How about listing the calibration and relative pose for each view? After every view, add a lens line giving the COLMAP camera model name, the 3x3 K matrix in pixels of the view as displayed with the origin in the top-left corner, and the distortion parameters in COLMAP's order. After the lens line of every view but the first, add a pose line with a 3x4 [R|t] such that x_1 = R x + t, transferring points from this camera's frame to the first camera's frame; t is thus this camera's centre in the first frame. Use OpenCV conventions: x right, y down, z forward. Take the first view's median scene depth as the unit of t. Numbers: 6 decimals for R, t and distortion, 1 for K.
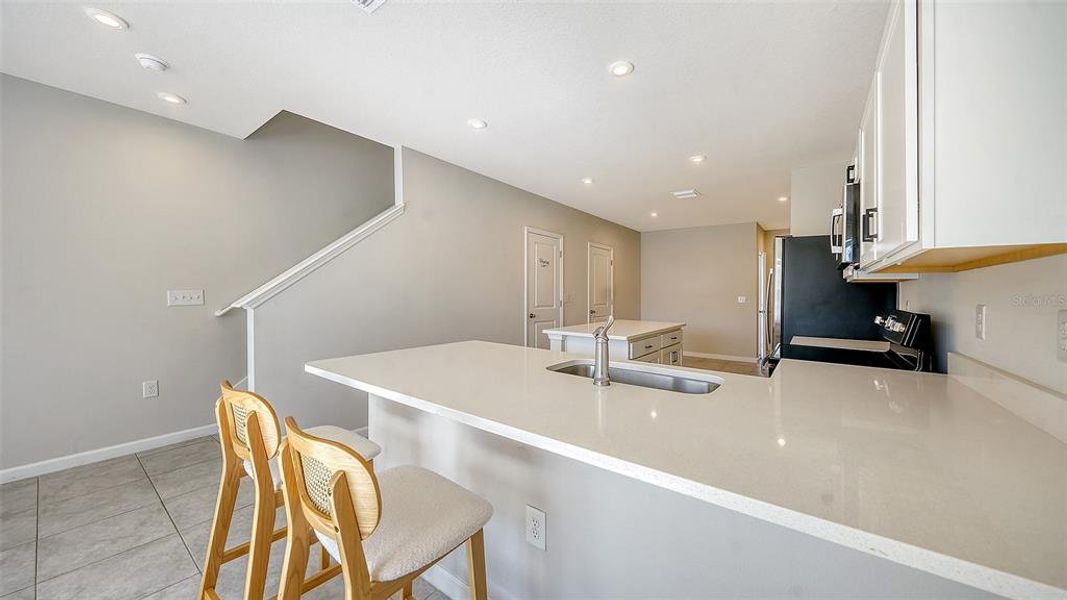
lens RADIAL K [[391.5, 0, 538.8], [0, 391.5, 294.9], [0, 0, 1]] dist [0.000502, -0.000036]
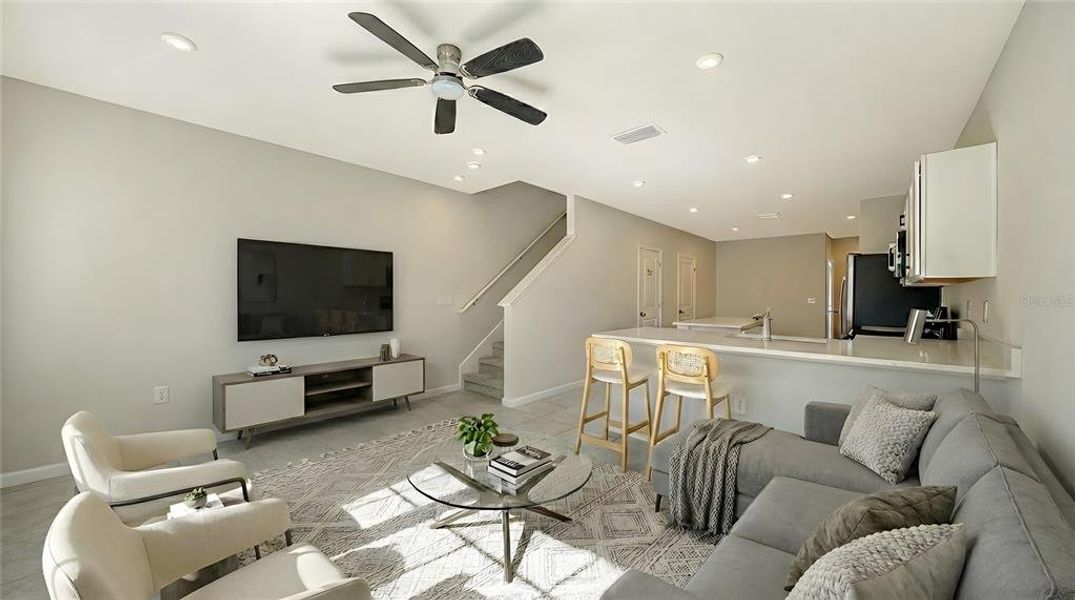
lens RADIAL K [[421.6, 0, 531.9], [0, 421.6, 301.7], [0, 0, 1]] dist [-0.000411, 0.000011]
pose [[0.997084, -0.006398, -0.076042, -0.369218], [0.006939, 0.999952, 0.006845, 0.001137], [0.075995, -0.007353, 0.997081, -0.527877]]
